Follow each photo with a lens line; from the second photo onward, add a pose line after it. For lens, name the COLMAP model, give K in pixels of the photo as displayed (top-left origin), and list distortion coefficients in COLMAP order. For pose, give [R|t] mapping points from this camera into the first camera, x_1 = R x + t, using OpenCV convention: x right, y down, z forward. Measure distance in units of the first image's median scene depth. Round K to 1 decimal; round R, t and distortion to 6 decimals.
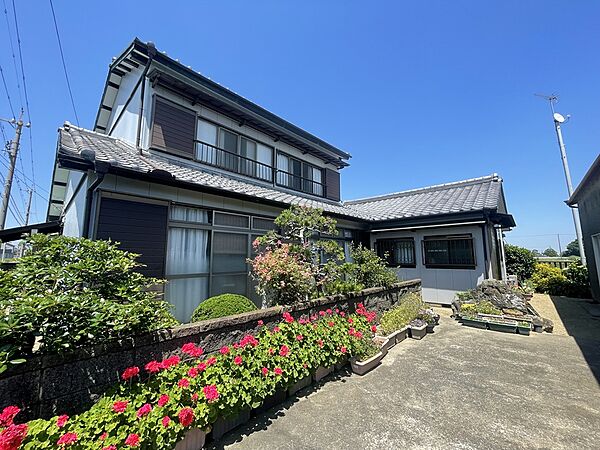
lens RADIAL K [[242.4, 0, 298.4], [0, 242.4, 223.6], [0, 0, 1]] dist [-0.001499, -0.000104]
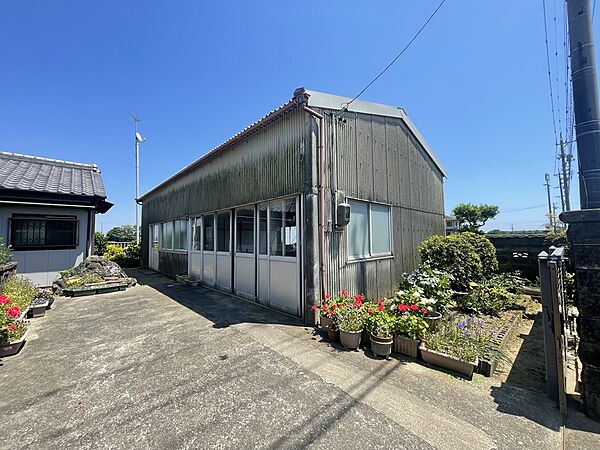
lens RADIAL K [[242.4, 0, 297.9], [0, 242.4, 224.0], [0, 0, 1]] dist [-0.001499, -0.000104]
pose [[0.063673, 0.062390, 0.996019, -0.852809], [-0.121656, 0.991086, -0.054304, 0.044186], [-0.990528, -0.117714, 0.070696, -0.143629]]
